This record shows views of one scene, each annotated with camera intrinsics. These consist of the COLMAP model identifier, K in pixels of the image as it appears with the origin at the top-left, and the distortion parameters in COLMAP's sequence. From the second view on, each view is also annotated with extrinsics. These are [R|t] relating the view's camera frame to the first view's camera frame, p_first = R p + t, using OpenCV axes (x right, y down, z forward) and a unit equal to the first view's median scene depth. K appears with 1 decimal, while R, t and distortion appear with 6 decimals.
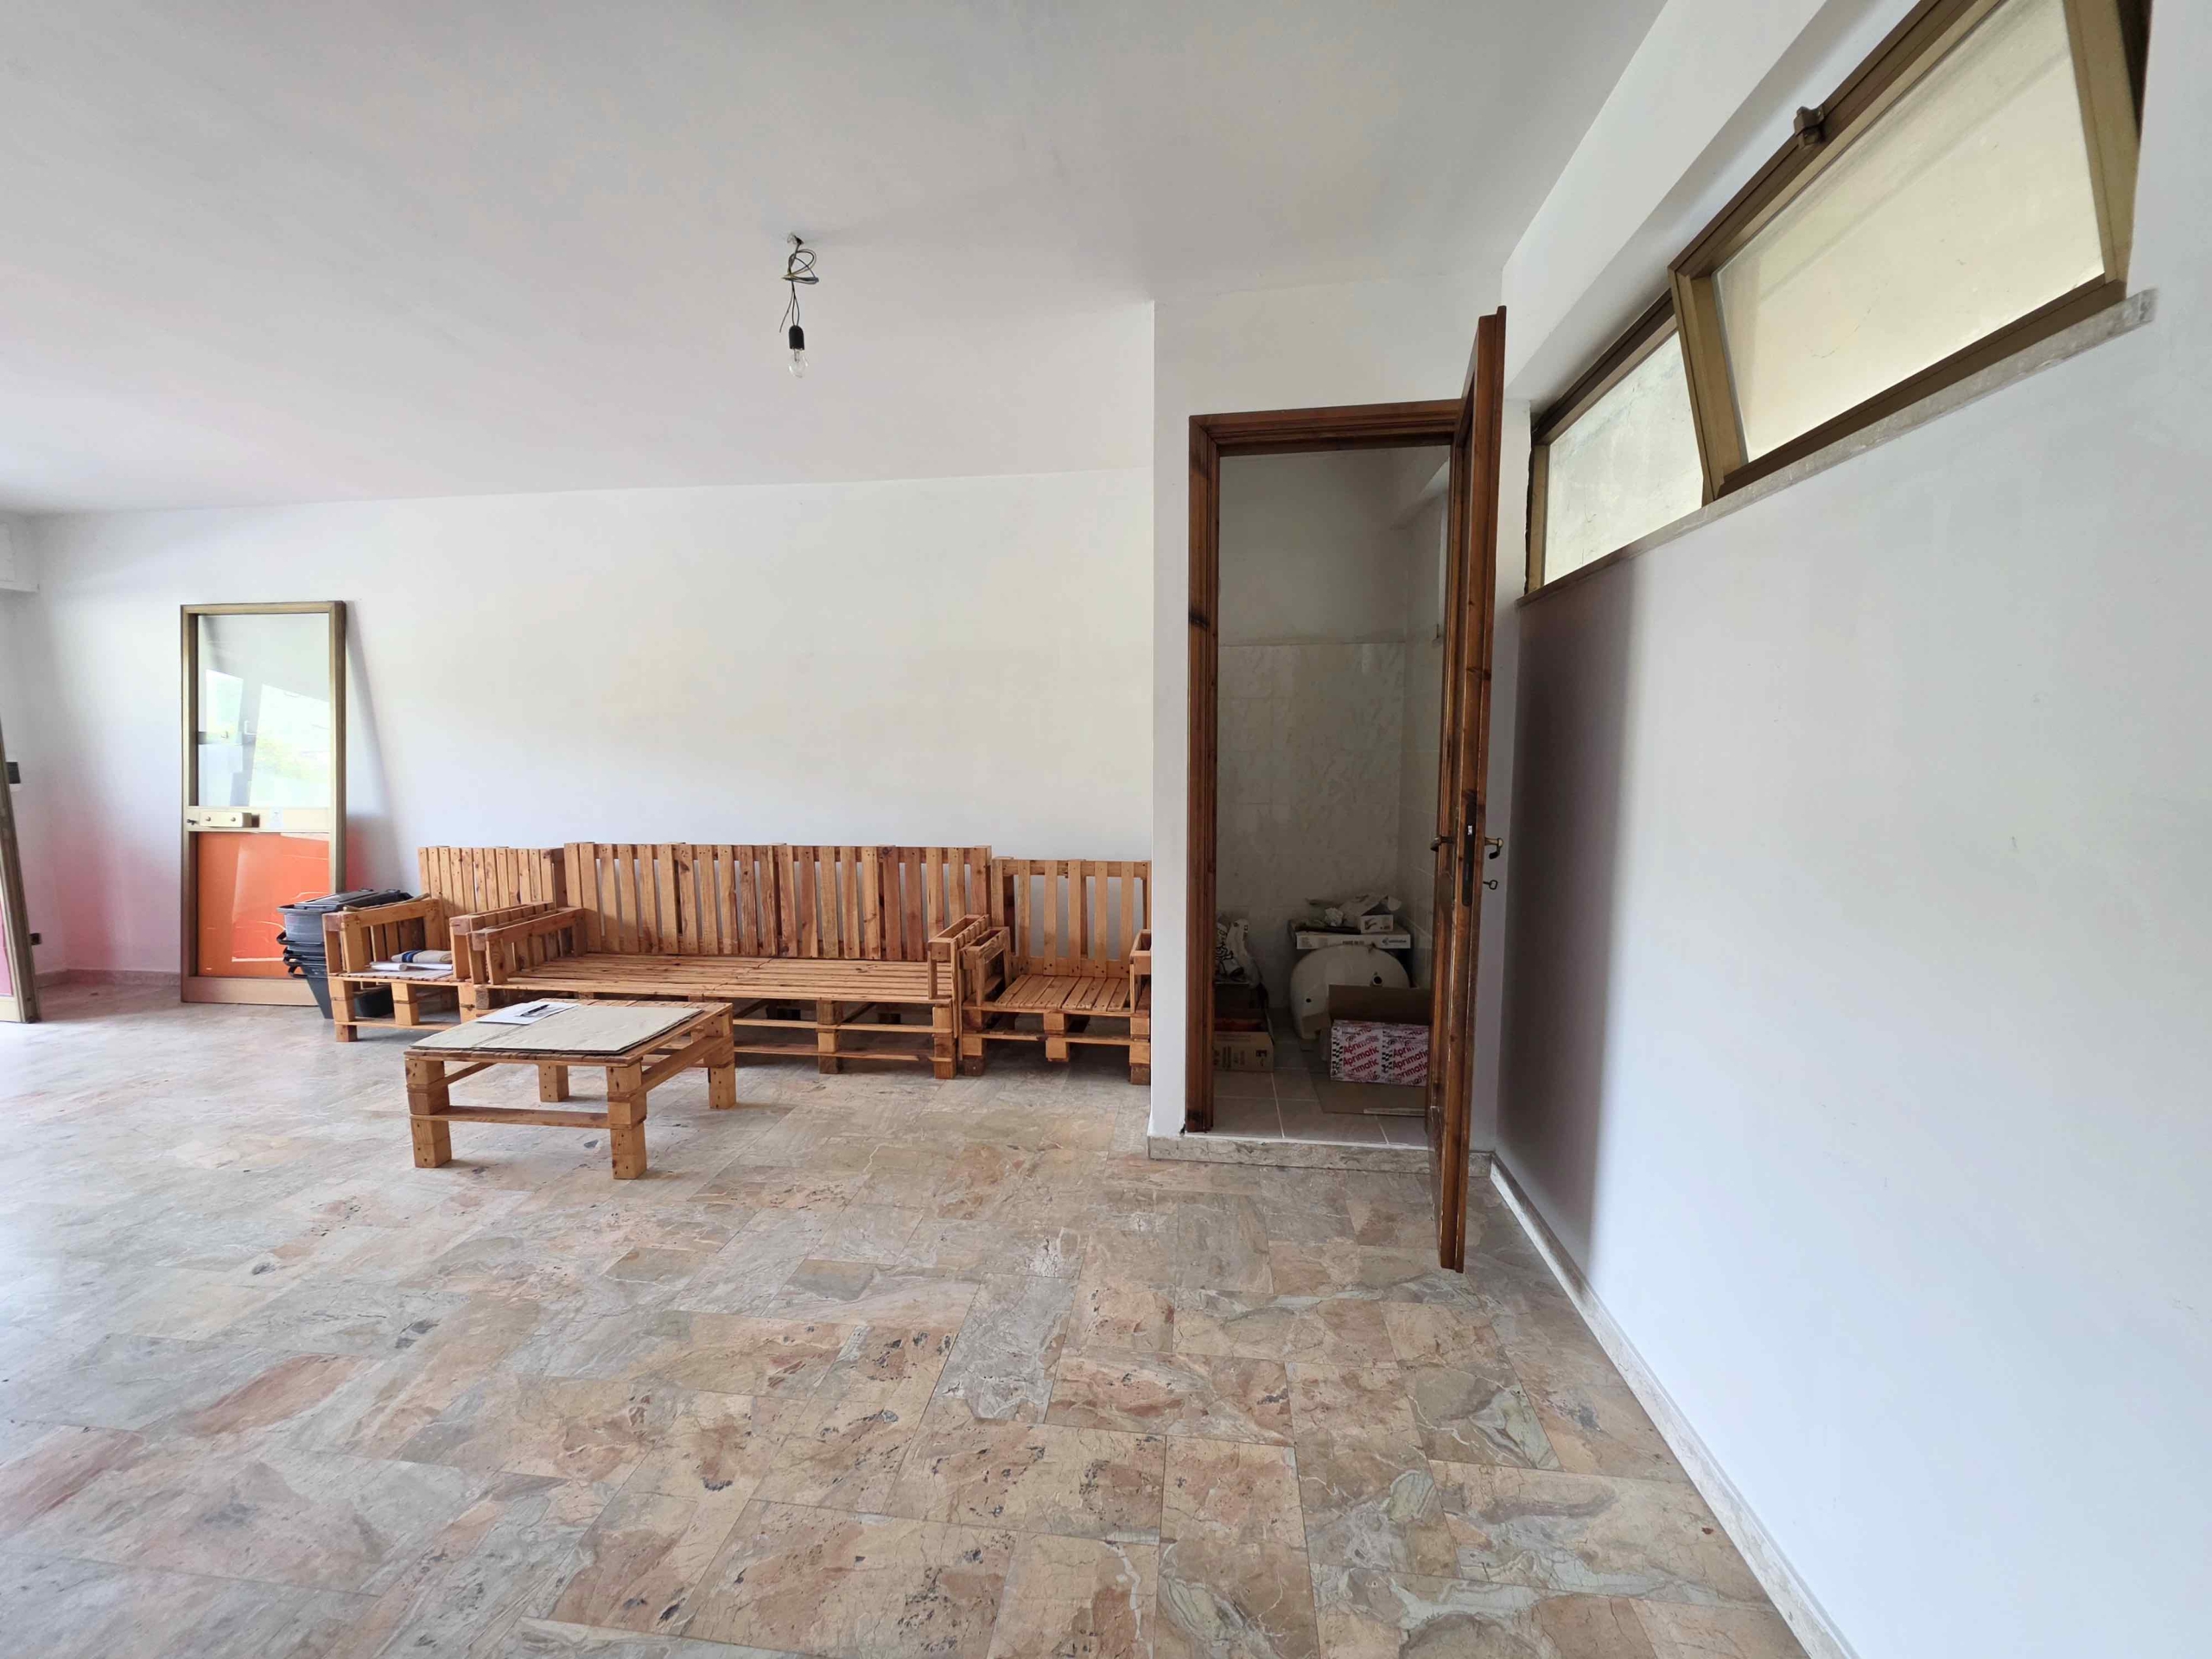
lens RADIAL K [[878.7, 0, 1095.7], [0, 878.7, 852.2], [0, 0, 1]] dist [-0.001848, 0.000064]
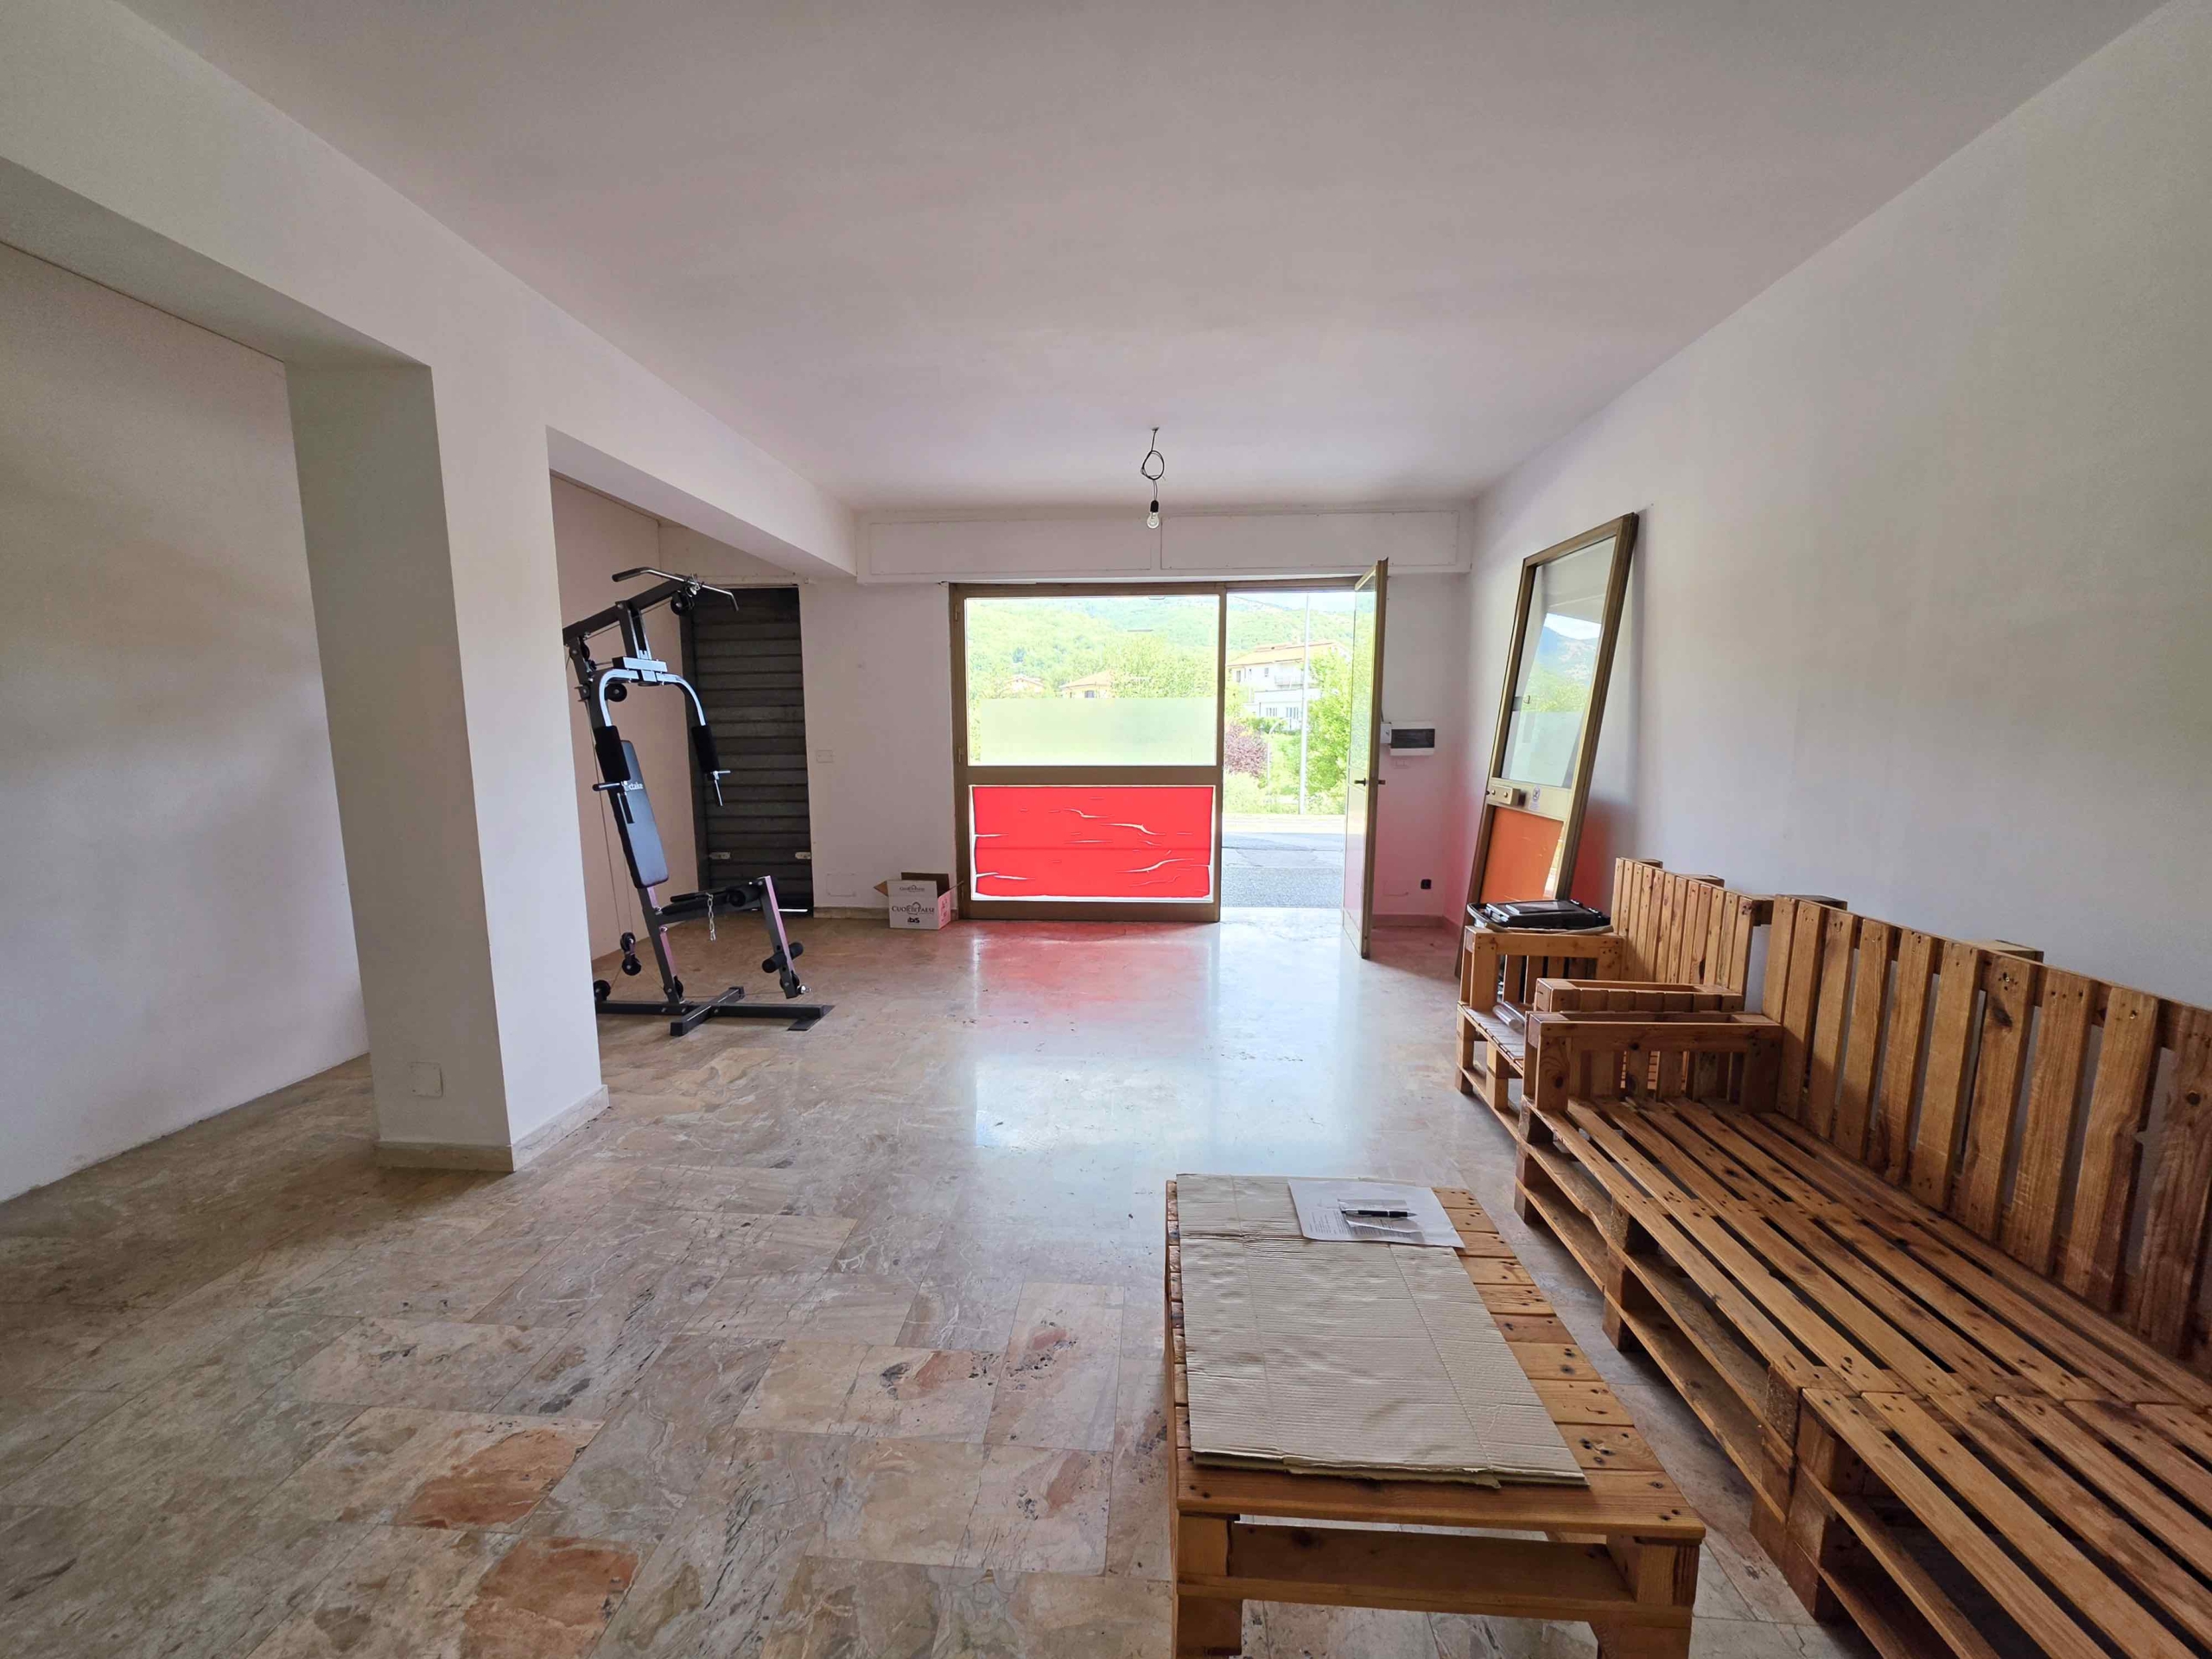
lens RADIAL K [[878.7, 0, 1095.7], [0, 878.7, 852.2], [0, 0, 1]] dist [-0.001848, 0.000064]
pose [[0.053143, 0.148799, -0.987439, -0.120042], [-0.109535, 0.983738, 0.142346, -0.065074], [0.992561, 0.100595, 0.068577, 0.574760]]
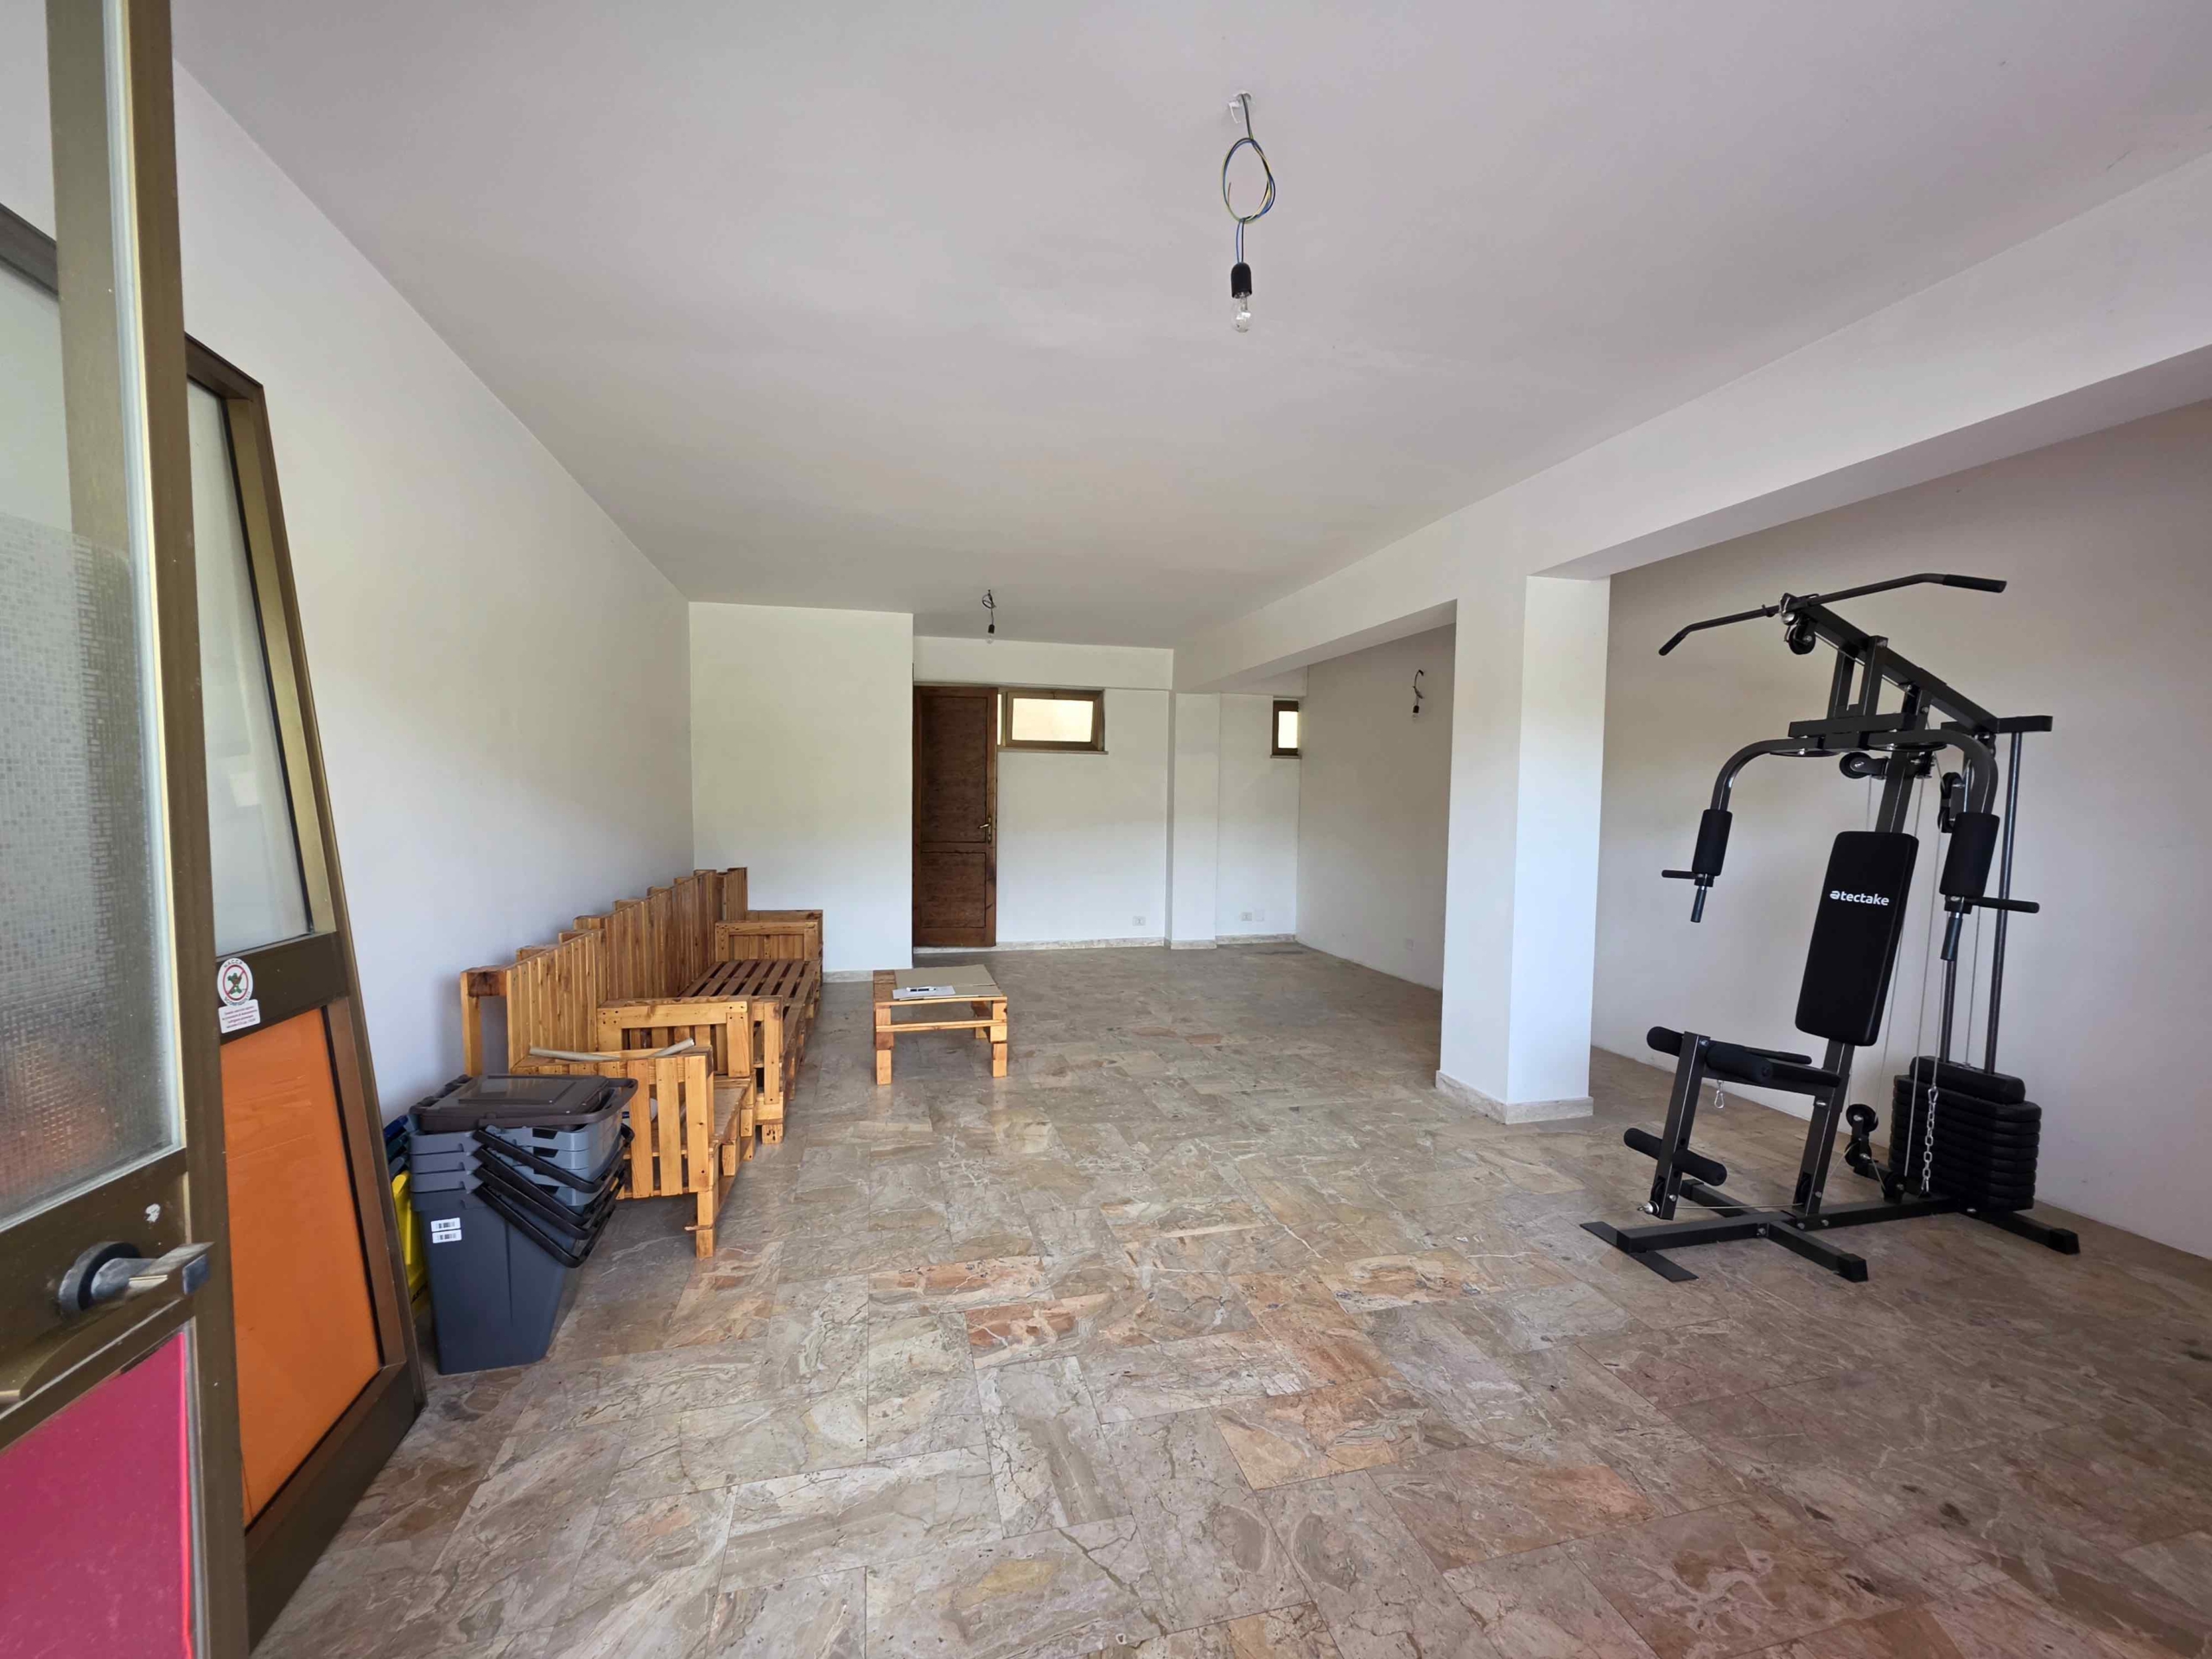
lens RADIAL K [[878.7, 0, 1095.7], [0, 878.7, 852.2], [0, 0, 1]] dist [-0.001848, 0.000064]
pose [[-0.366333, -0.055582, 0.928822, -1.450381], [0.090843, 0.991309, 0.095150, -0.093960], [-0.926039, 0.119233, -0.358100, 0.892976]]
